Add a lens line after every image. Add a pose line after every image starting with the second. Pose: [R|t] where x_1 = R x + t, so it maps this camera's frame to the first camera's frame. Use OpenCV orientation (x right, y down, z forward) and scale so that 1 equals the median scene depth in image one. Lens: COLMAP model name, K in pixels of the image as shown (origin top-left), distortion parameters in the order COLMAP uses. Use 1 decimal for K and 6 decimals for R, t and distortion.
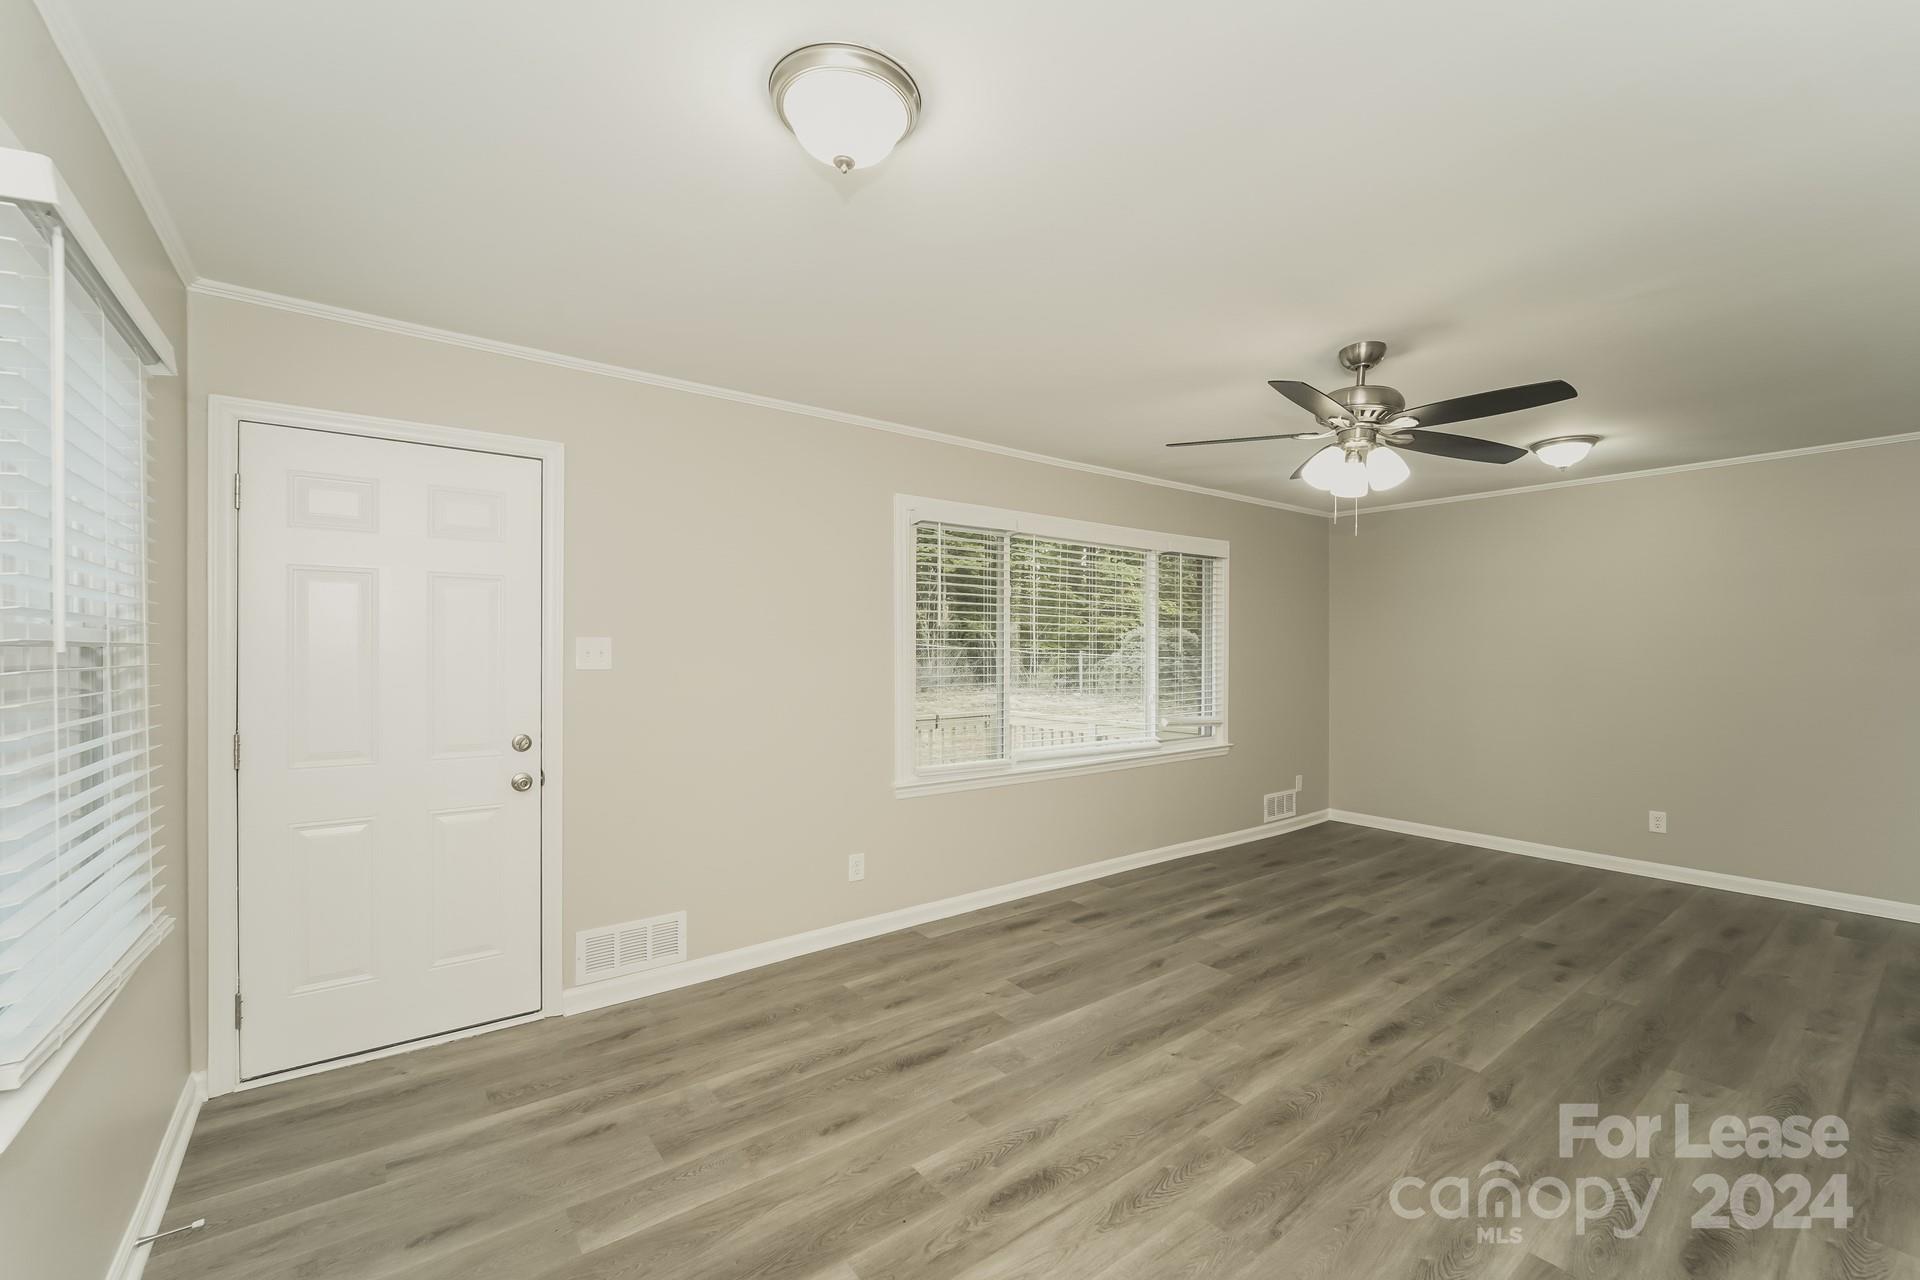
lens RADIAL K [[785.7, 0, 968.6], [0, 785.7, 660.3], [0, 0, 1]] dist [-0.005931, -0.000525]
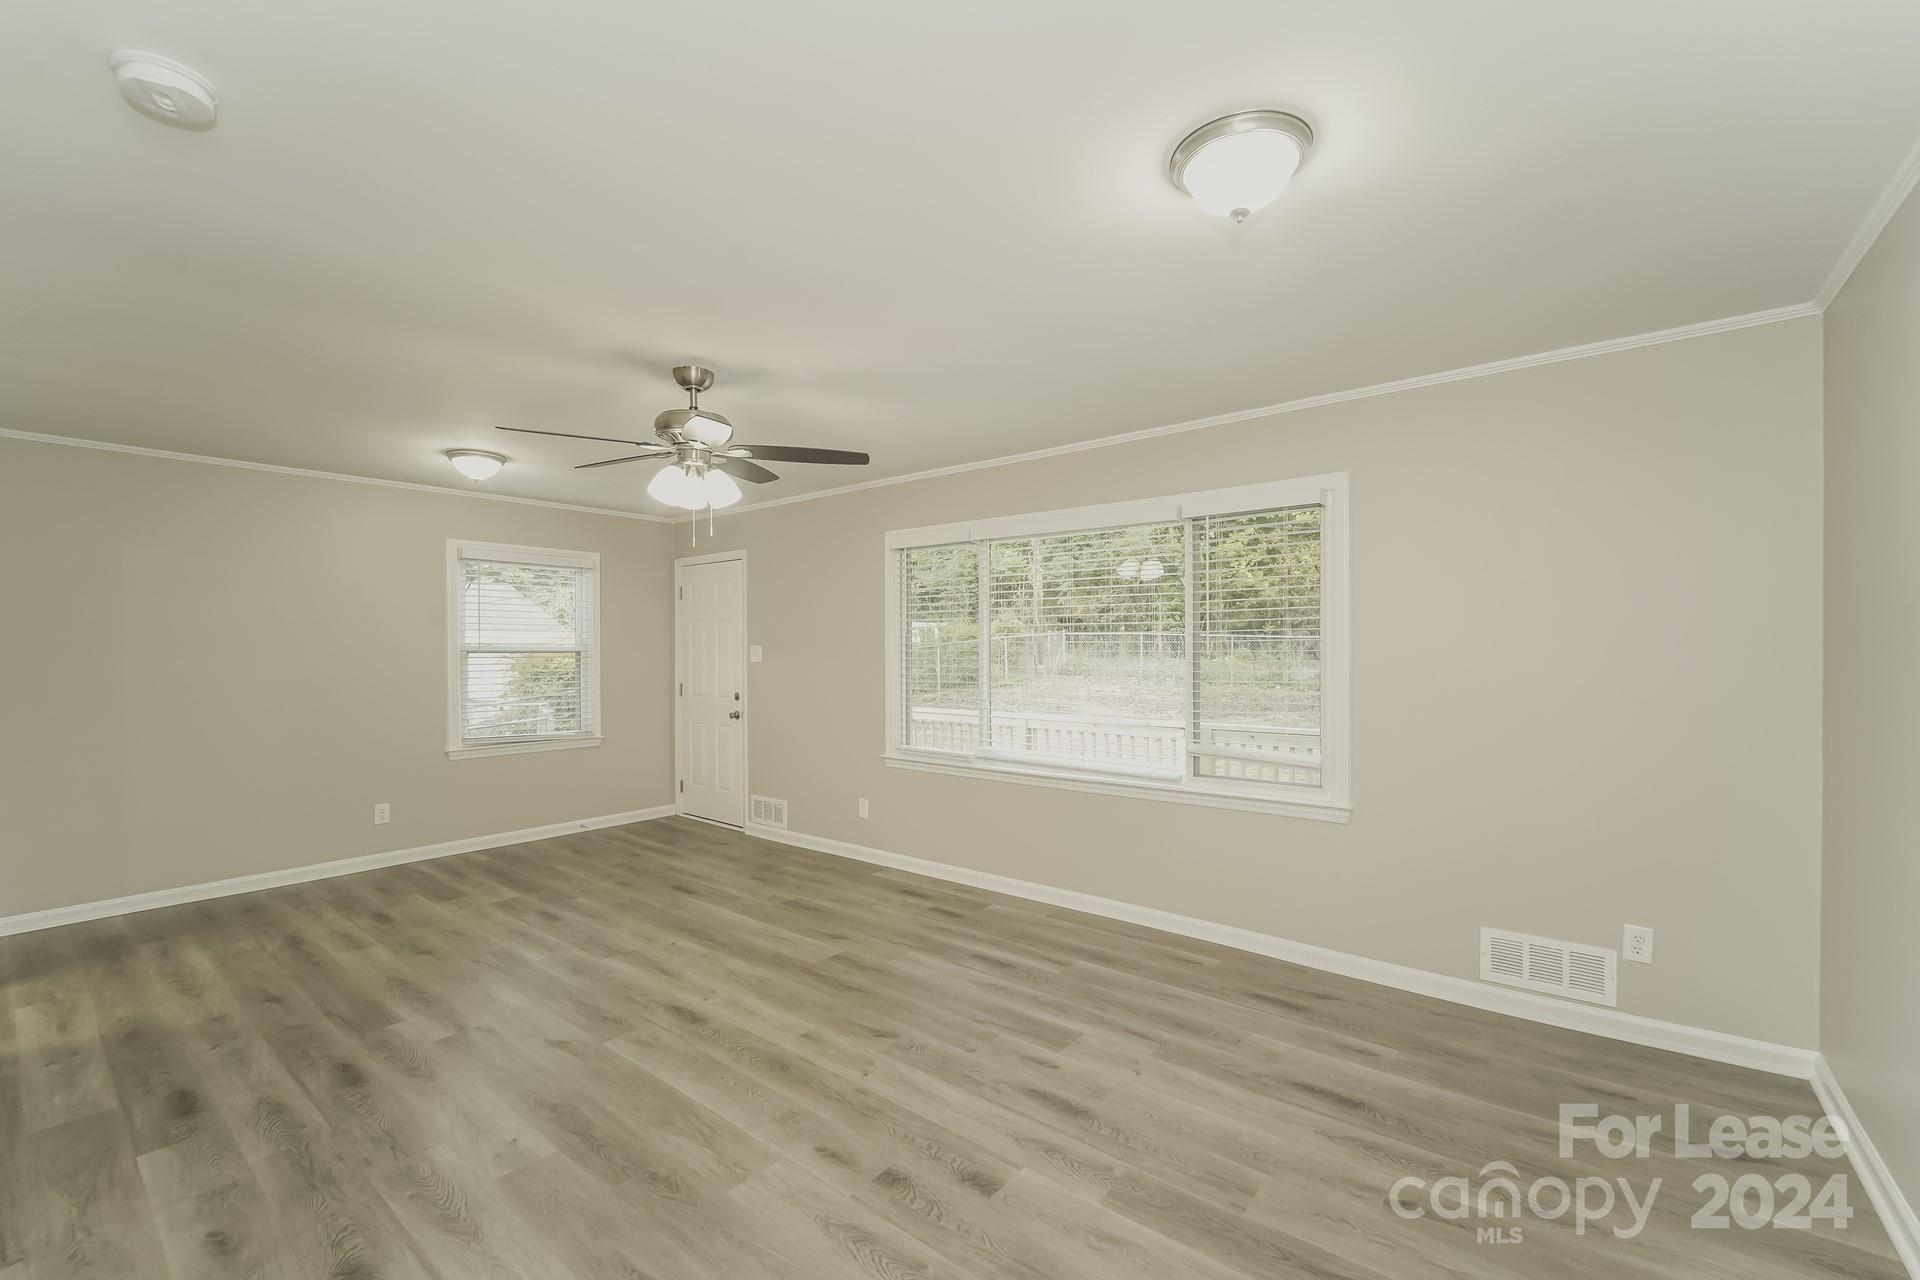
lens RADIAL K [[785.7, 0, 968.6], [0, 785.7, 660.3], [0, 0, 1]] dist [-0.005931, -0.000525]
pose [[0.247010, 0.011017, -0.968950, 1.304639], [-0.010918, 0.999904, 0.008585, -0.013418], [0.968952, 0.008459, 0.247106, 0.871813]]
